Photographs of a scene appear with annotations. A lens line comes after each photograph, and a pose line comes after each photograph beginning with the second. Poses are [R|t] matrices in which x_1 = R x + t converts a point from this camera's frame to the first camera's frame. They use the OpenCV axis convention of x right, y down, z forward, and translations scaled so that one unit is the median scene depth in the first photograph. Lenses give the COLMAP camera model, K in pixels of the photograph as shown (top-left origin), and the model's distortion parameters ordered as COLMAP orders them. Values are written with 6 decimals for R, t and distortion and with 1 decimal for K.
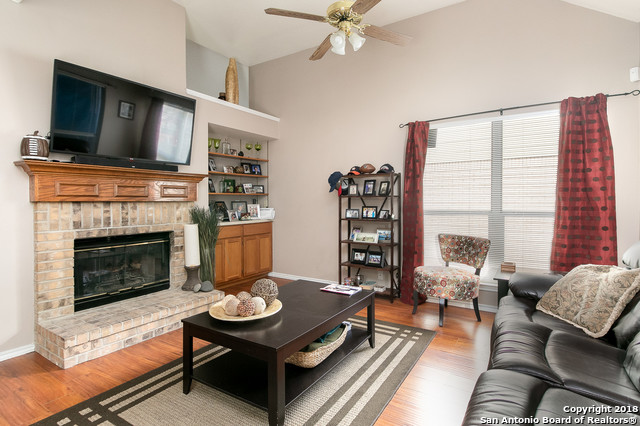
lens RADIAL K [[326.3, 0, 320.8], [0, 326.3, 208.1], [0, 0, 1]] dist [0.005879, 0.000172]
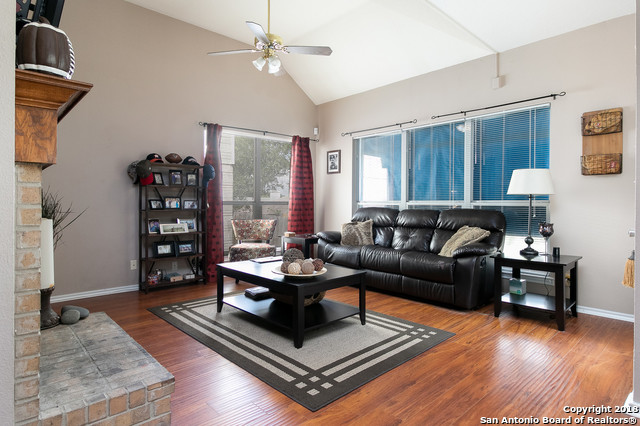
lens RADIAL K [[360.5, 0, 320.5], [0, 360.5, 209.9], [0, 0, 1]] dist [0.006537, -0.006580]
pose [[0.252644, -0.010667, 0.967501, -0.800798], [0.017328, 0.999829, 0.006499, 0.035302], [-0.967404, 0.015123, 0.252785, 0.297639]]
